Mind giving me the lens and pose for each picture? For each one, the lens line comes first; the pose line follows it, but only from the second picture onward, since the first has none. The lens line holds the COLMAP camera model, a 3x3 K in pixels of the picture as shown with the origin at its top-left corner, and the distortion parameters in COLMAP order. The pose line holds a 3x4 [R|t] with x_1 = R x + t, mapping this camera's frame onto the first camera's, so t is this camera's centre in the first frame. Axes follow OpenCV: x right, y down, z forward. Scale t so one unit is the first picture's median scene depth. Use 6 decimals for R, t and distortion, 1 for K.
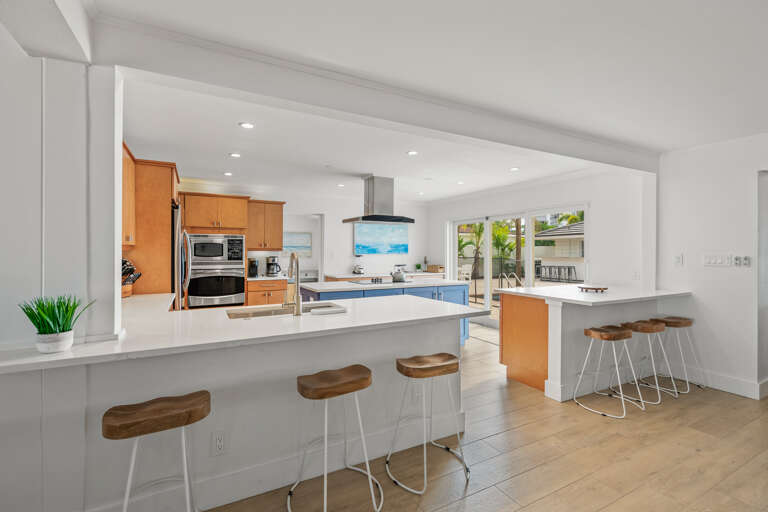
lens RADIAL K [[353.0, 0, 387.3], [0, 353.0, 252.5], [0, 0, 1]] dist [-0.004285, -0.000976]
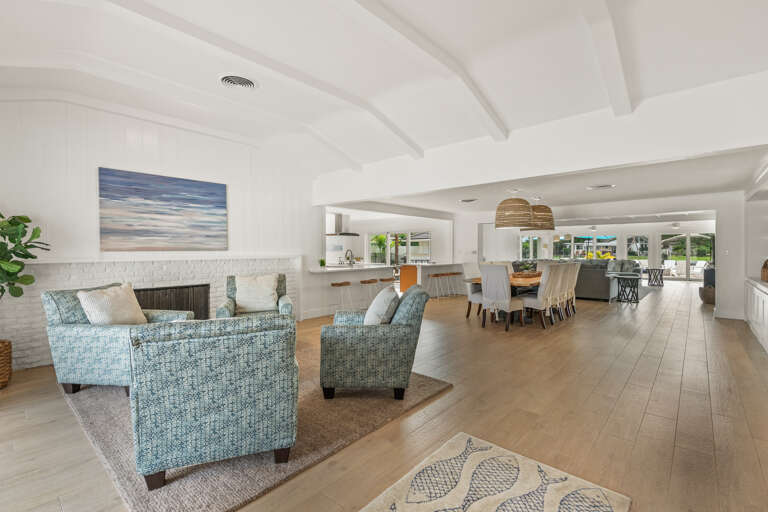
lens RADIAL K [[353.0, 0, 383.0], [0, 353.0, 258.9], [0, 0, 1]] dist [-0.004285, -0.000976]
pose [[0.941821, -0.014485, 0.335803, -0.523804], [0.007643, 0.999736, 0.021688, 0.008788], [-0.336028, -0.017860, 0.941683, -1.098513]]
